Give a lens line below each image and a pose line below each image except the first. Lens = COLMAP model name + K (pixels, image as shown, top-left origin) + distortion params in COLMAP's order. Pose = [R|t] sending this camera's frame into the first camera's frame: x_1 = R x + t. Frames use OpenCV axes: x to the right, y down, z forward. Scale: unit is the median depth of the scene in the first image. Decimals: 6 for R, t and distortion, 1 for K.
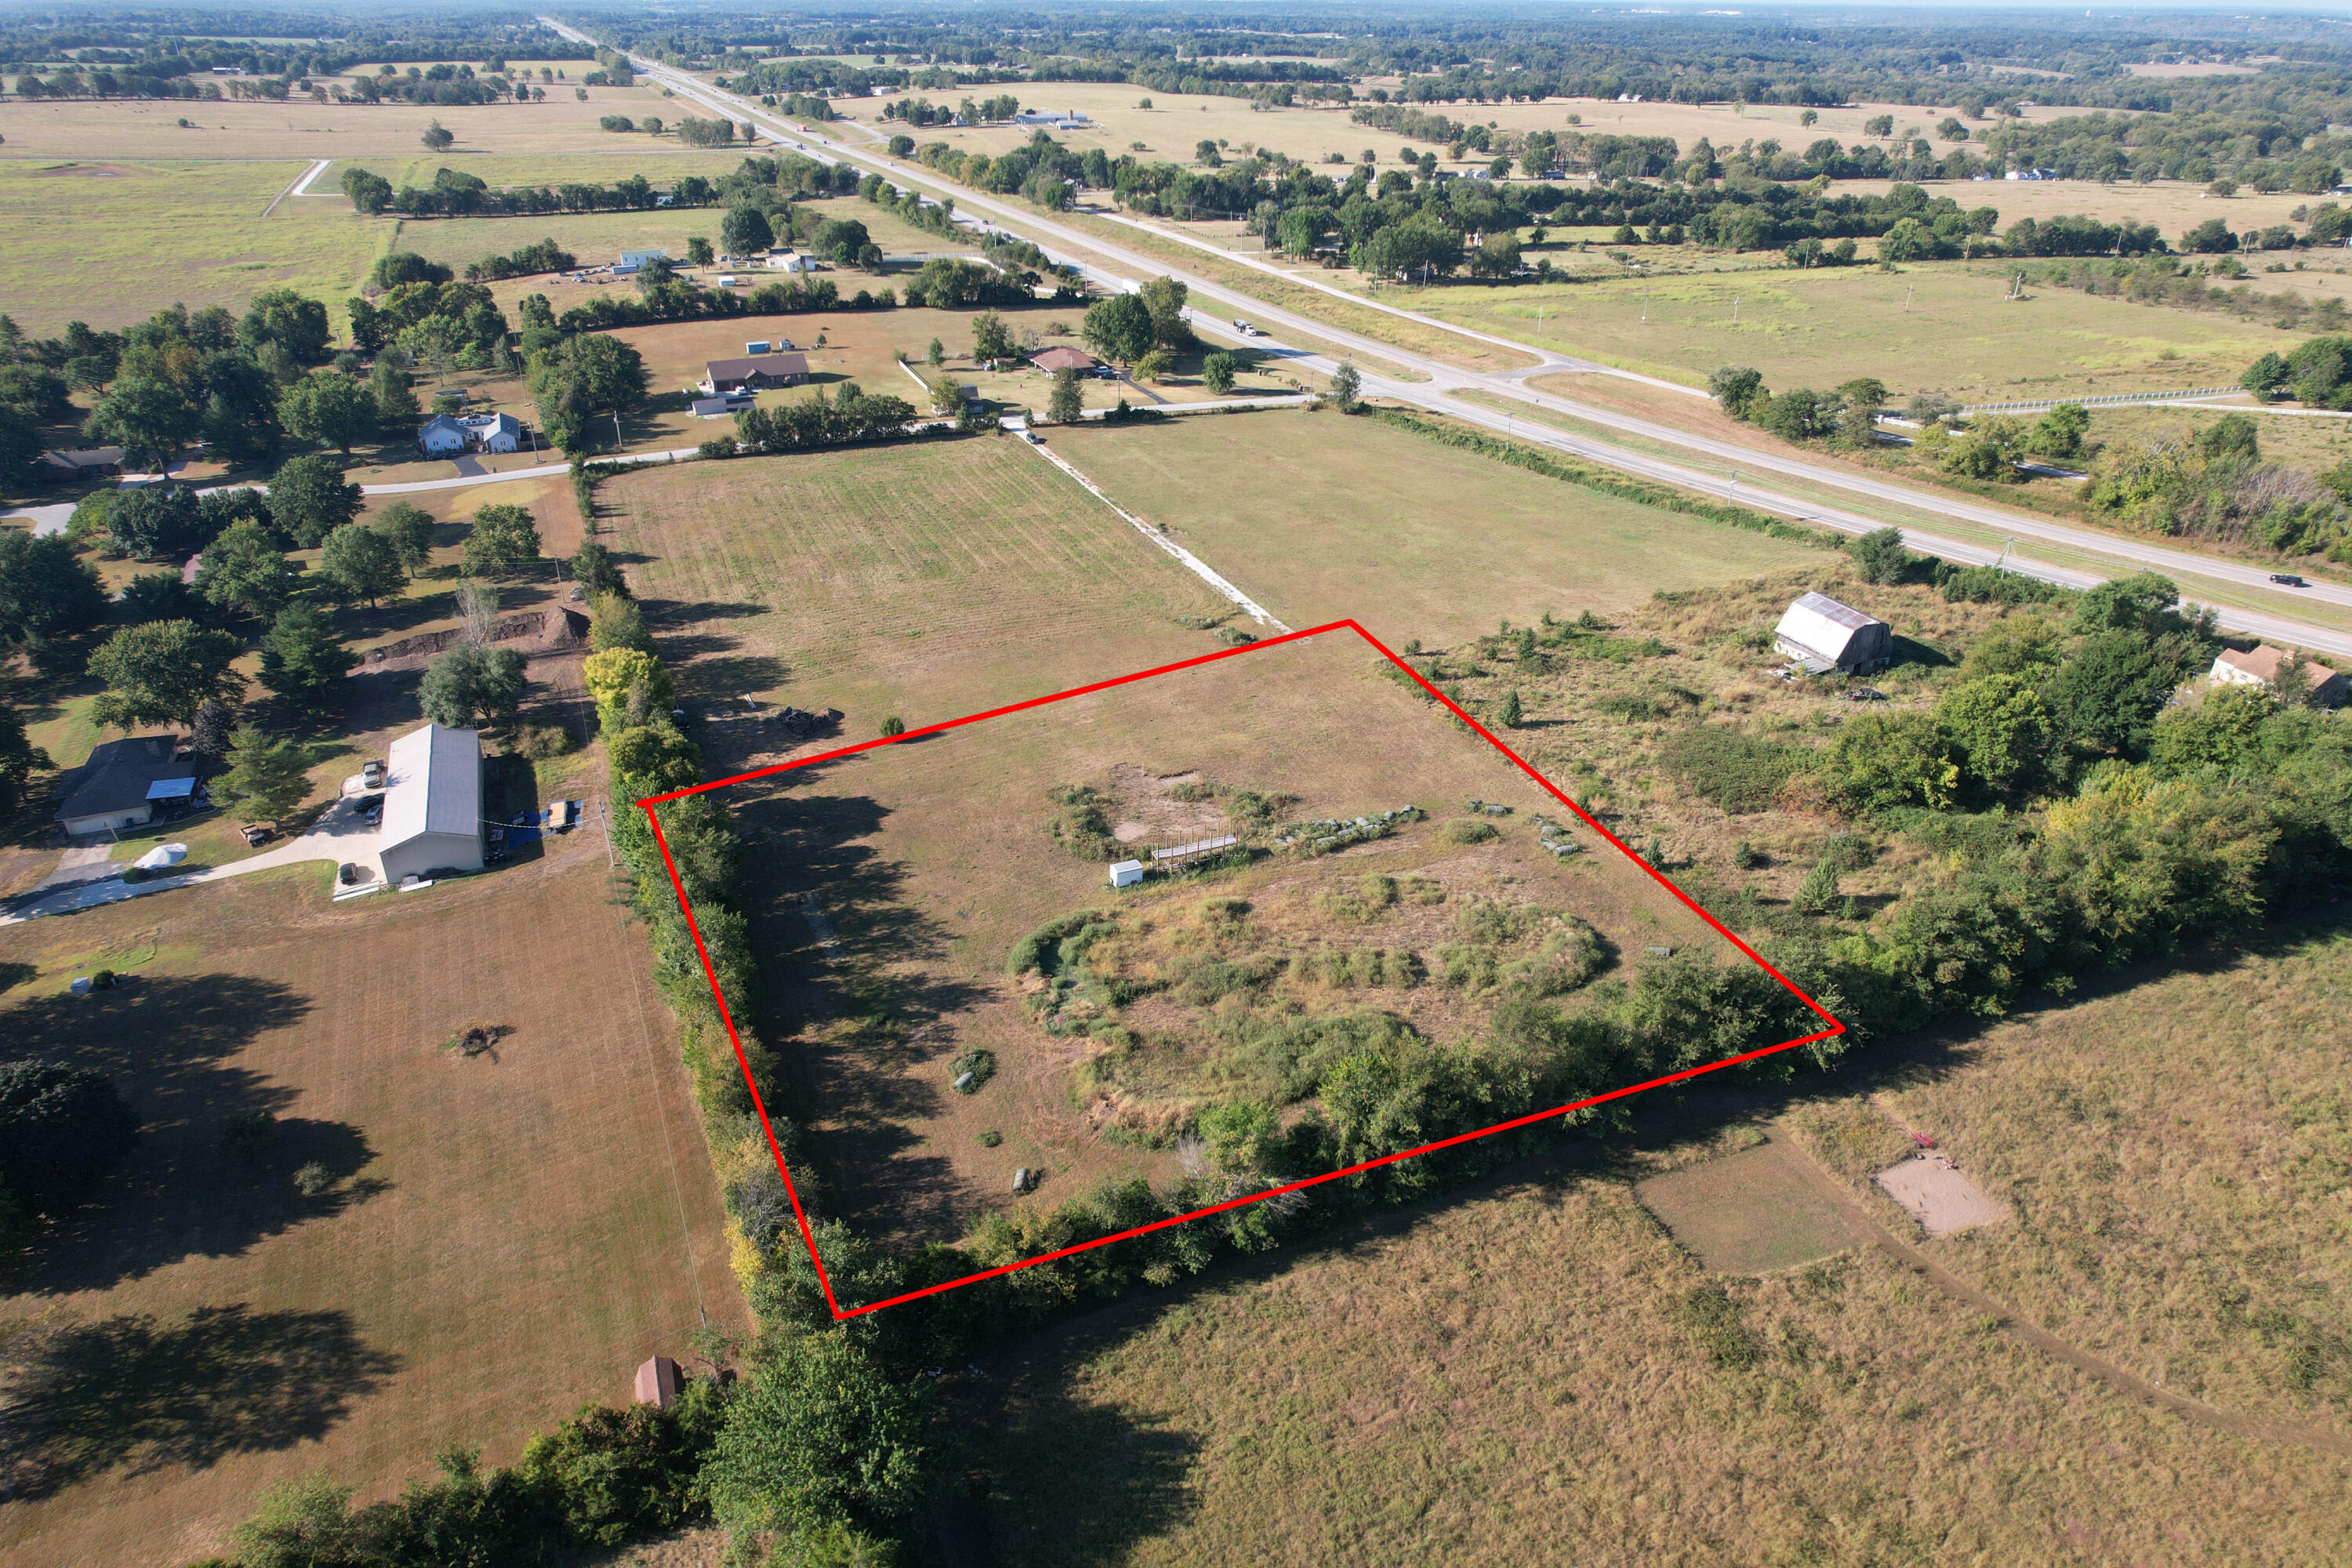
lens RADIAL K [[1505.3, 0, 1181.1], [0, 1505.3, 782.0], [0, 0, 1]] dist [-0.076642, 0.065208]
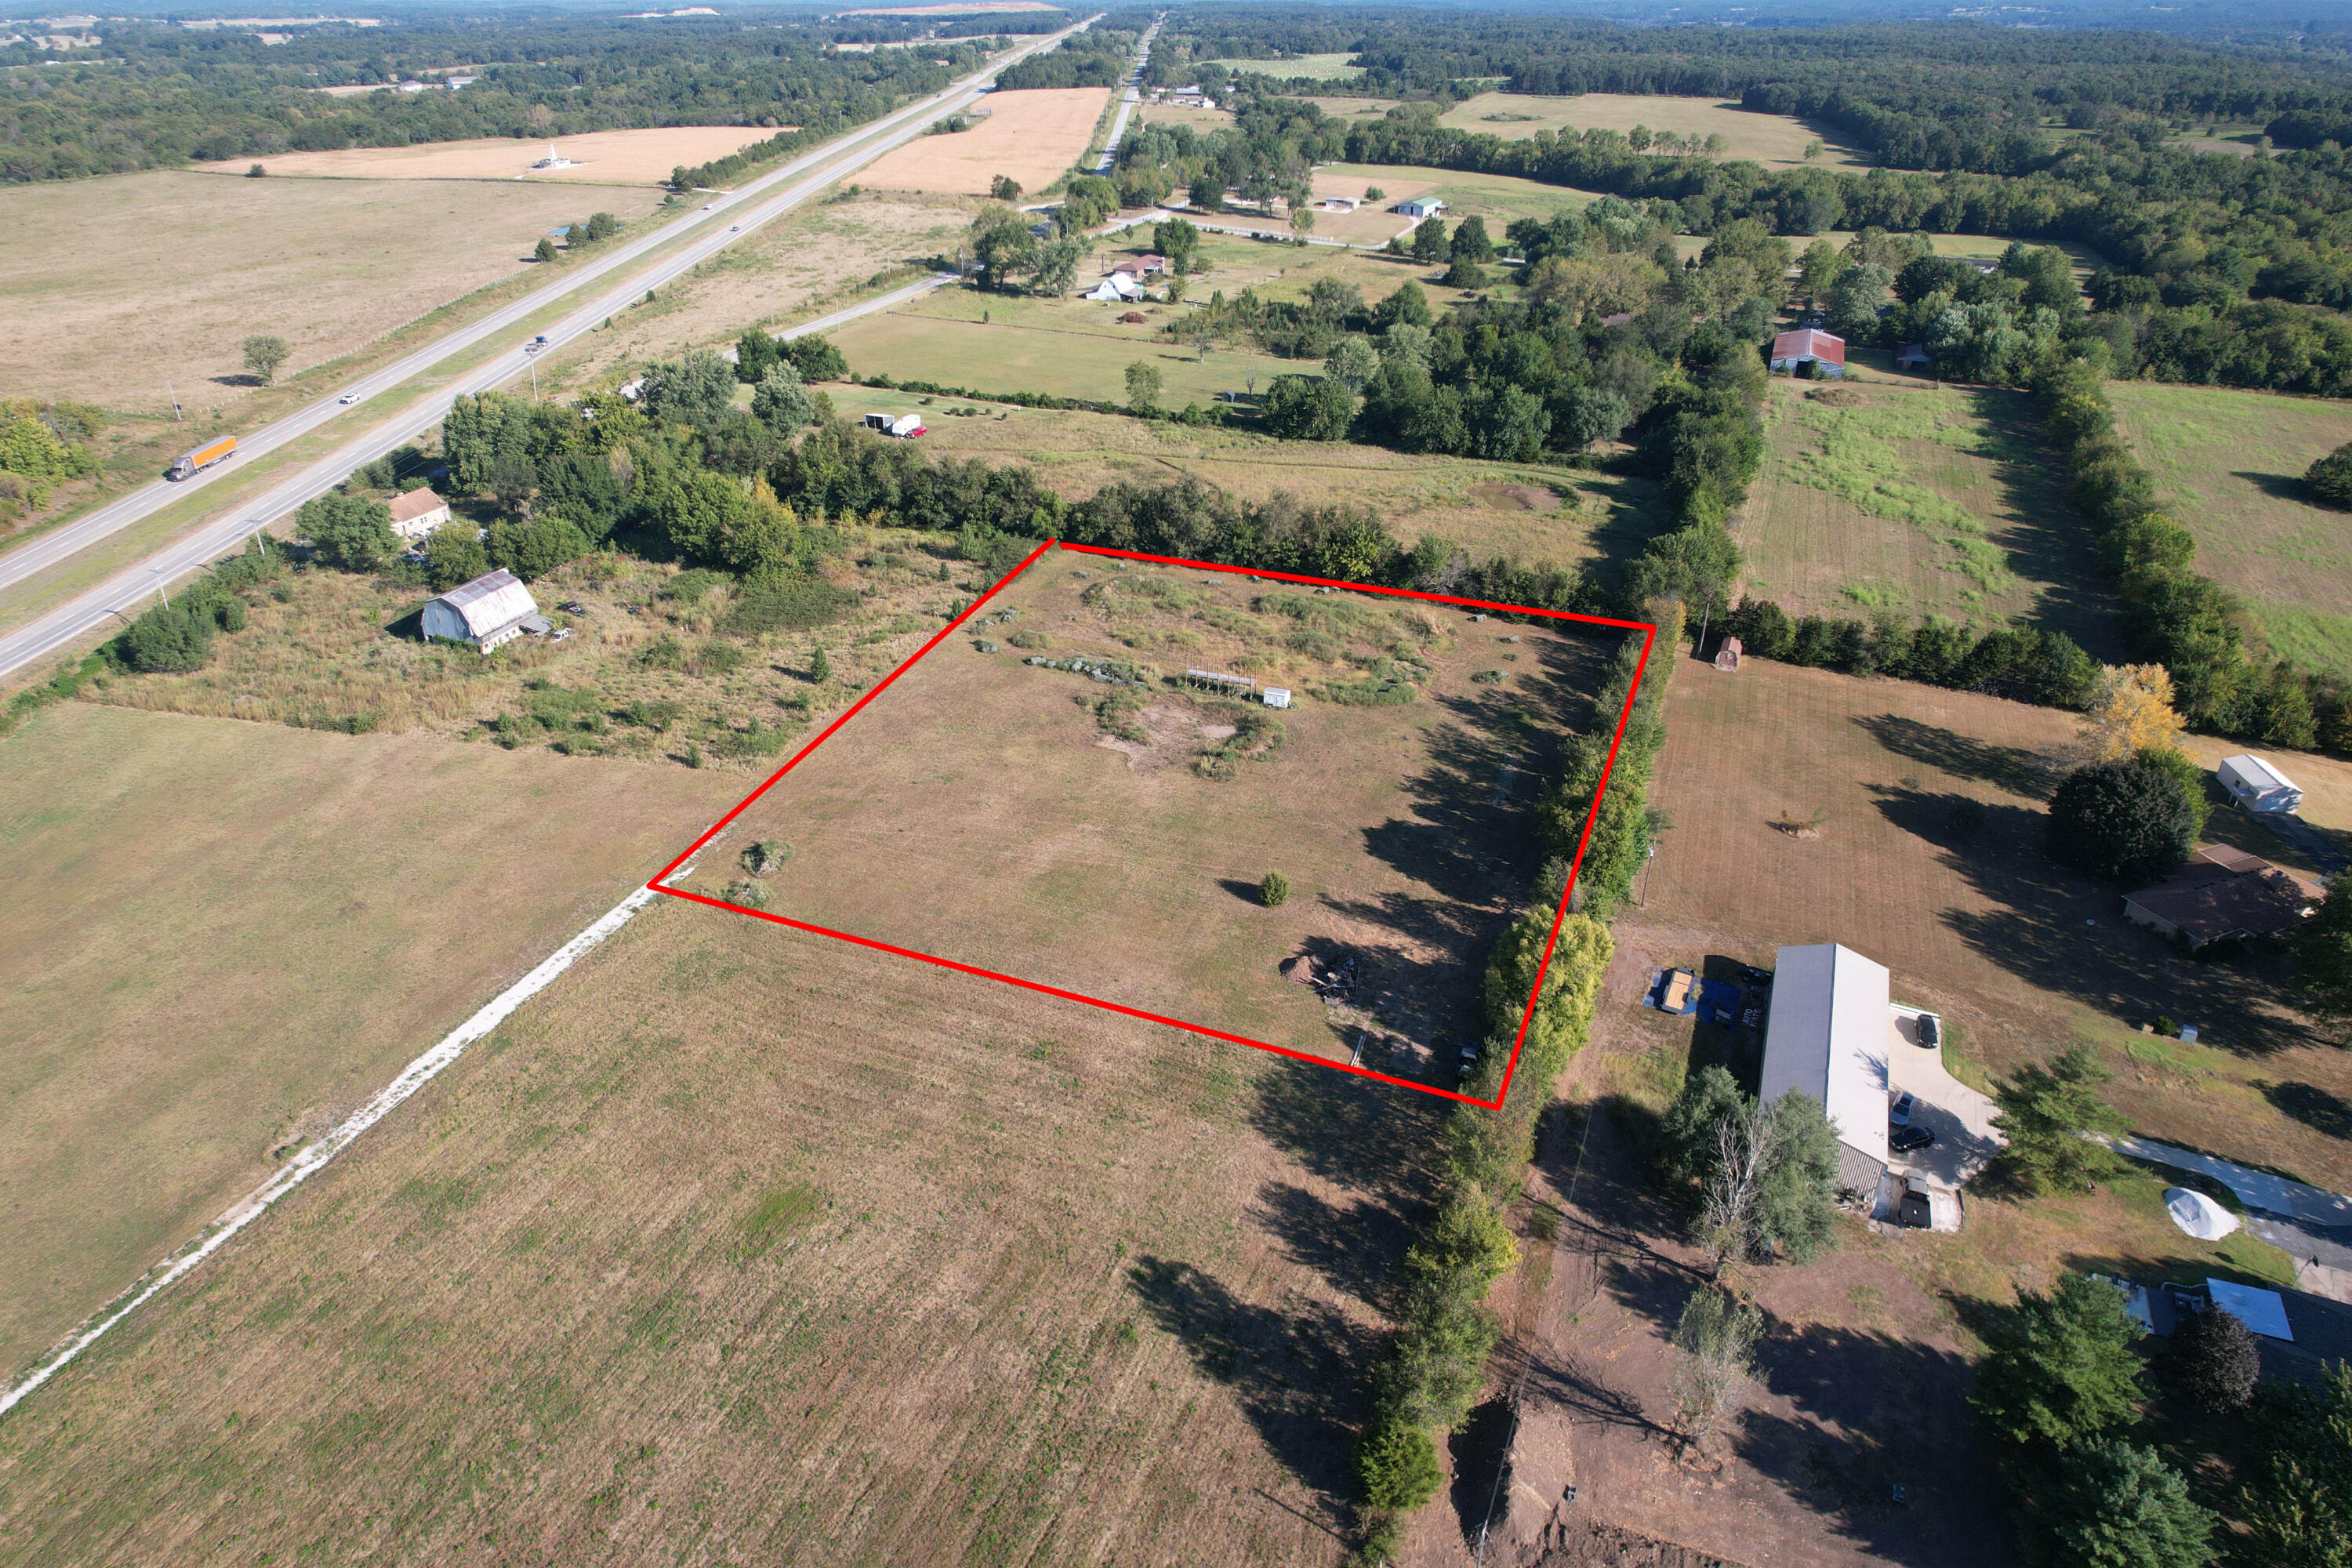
lens RADIAL K [[1505.3, 0, 1181.3], [0, 1505.3, 762.1], [0, 0, 1]] dist [-0.076642, 0.065208]
pose [[-0.702875, -0.338462, 0.625628, -0.602279], [0.332247, 0.621481, 0.709488, -0.630439], [-0.628950, 0.706545, -0.324371, 1.163468]]
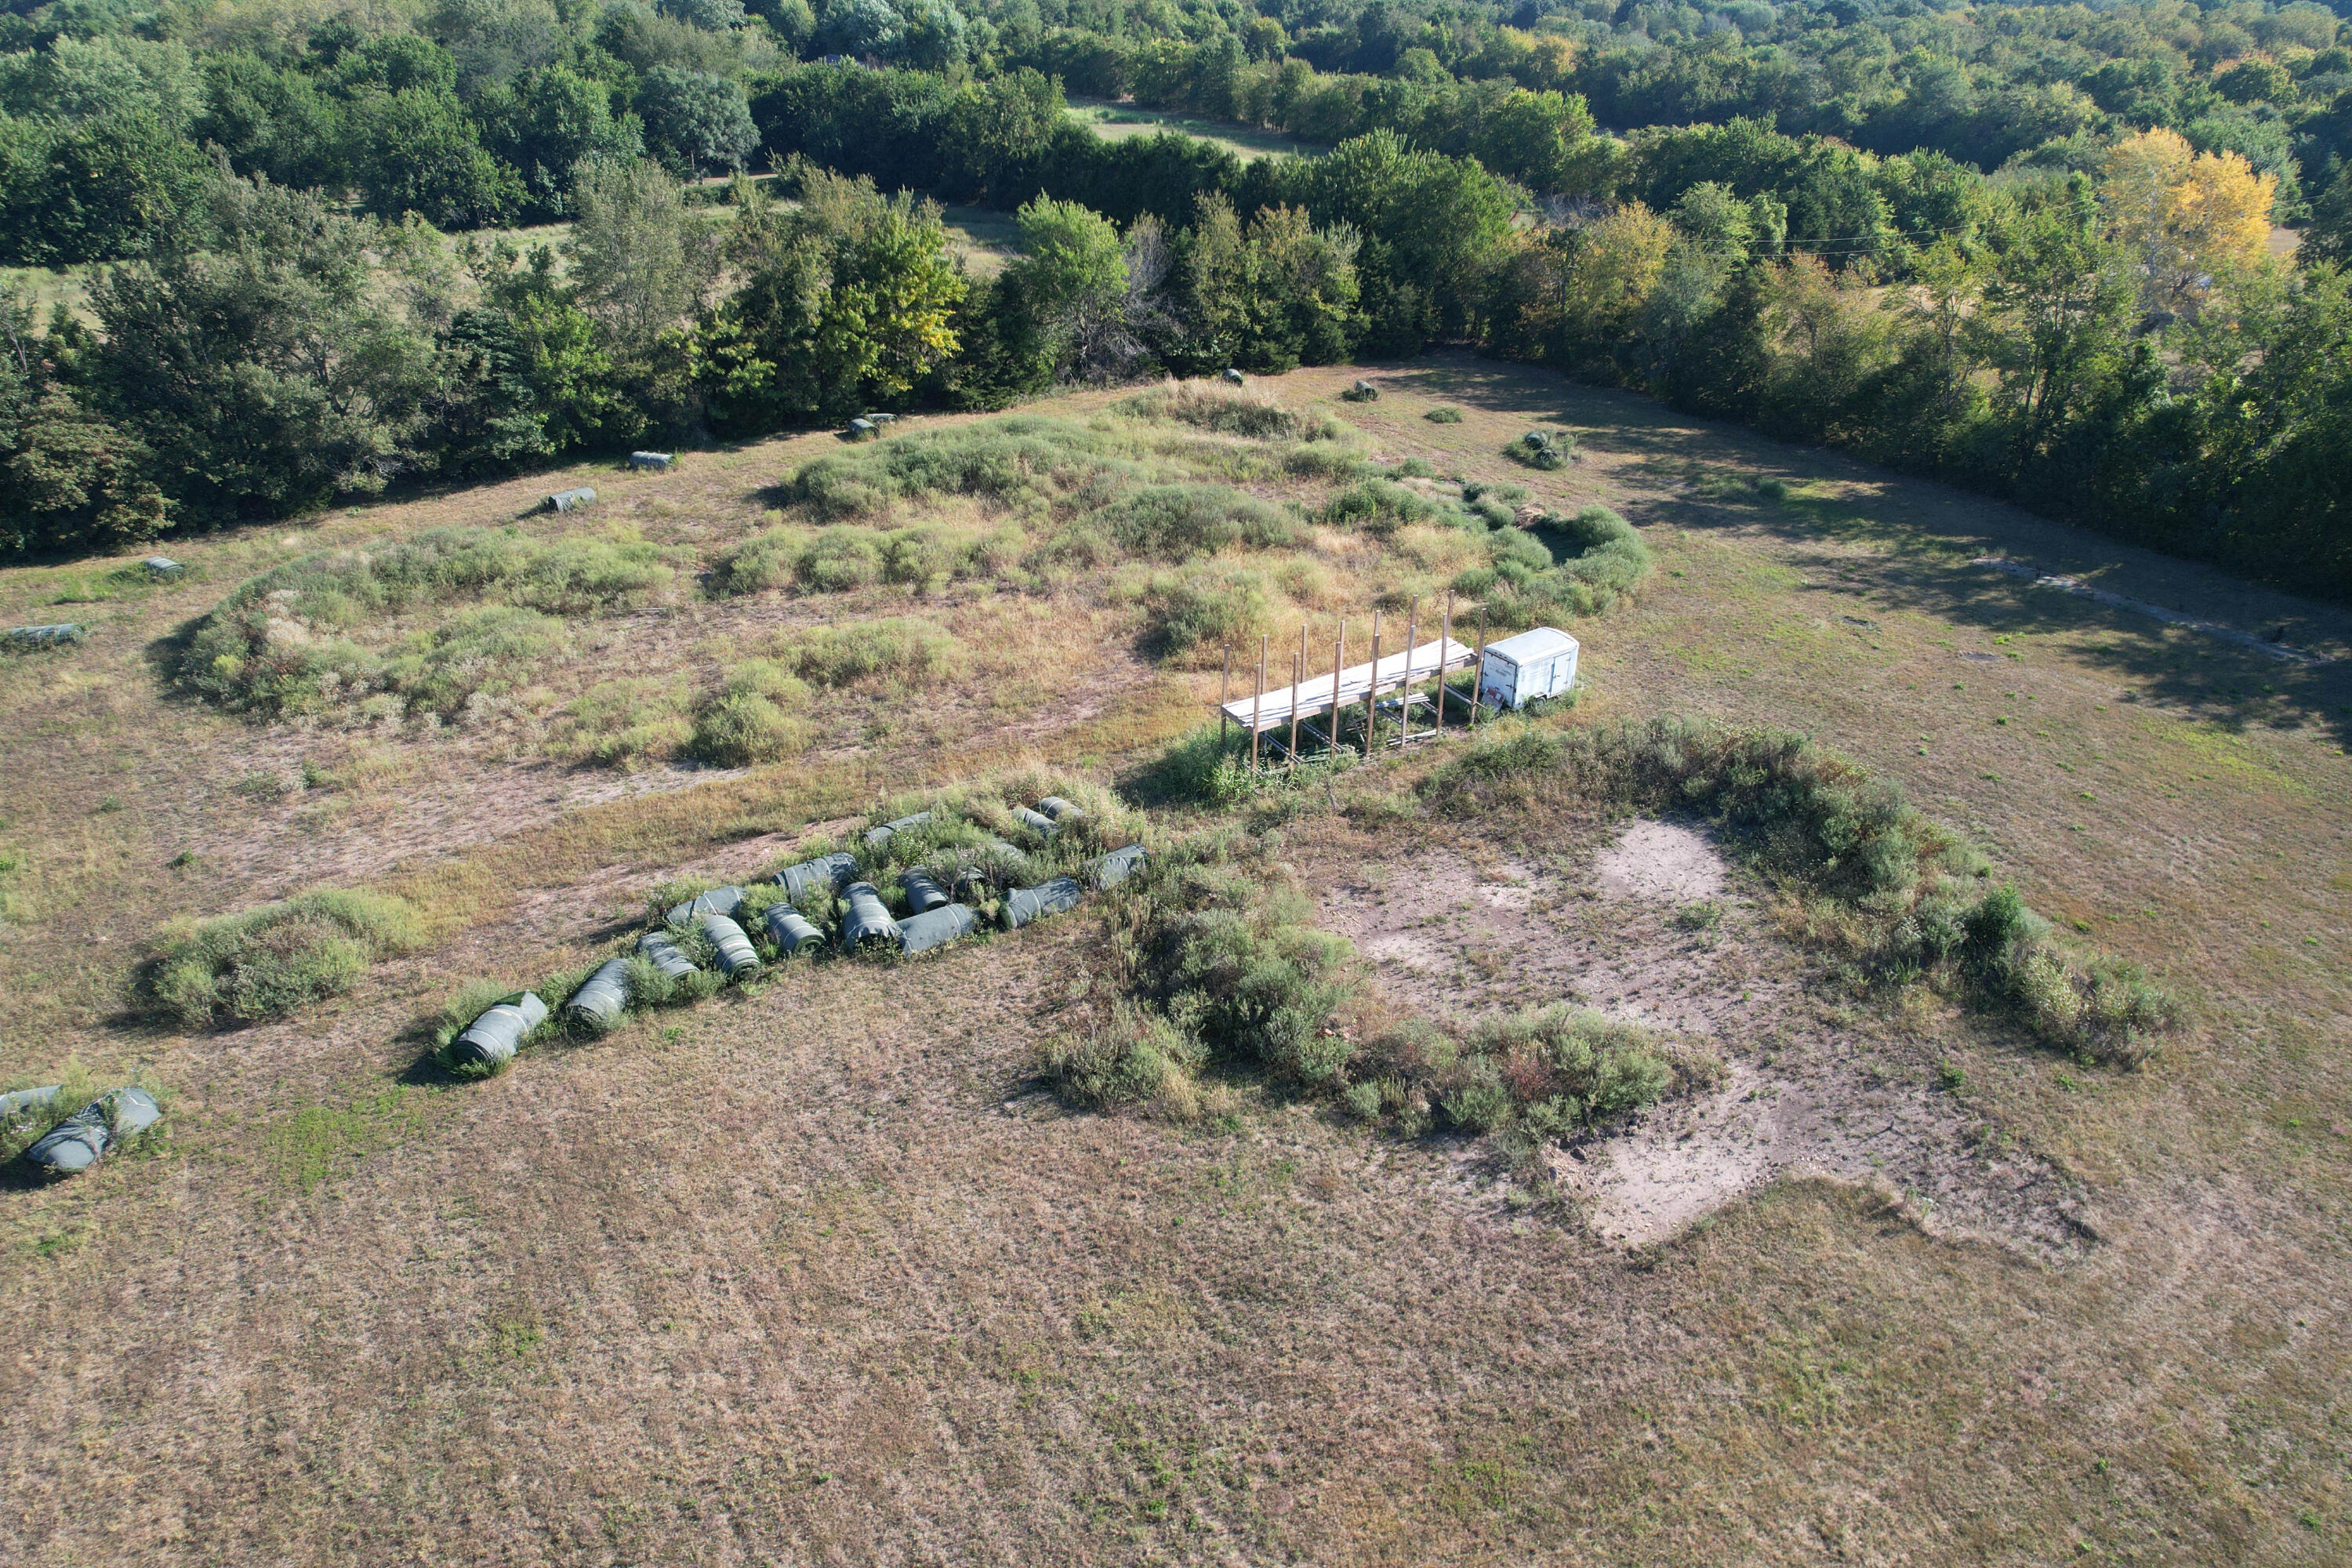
lens RADIAL K [[1505.3, 0, 1180.5], [0, 1505.3, 780.8], [0, 0, 1]] dist [-0.076642, 0.065208]
pose [[-0.982814, 0.076749, -0.167888, 0.075487], [-0.103086, 0.526272, 0.844045, -0.152845], [0.153134, 0.846846, -0.509315, 0.921579]]
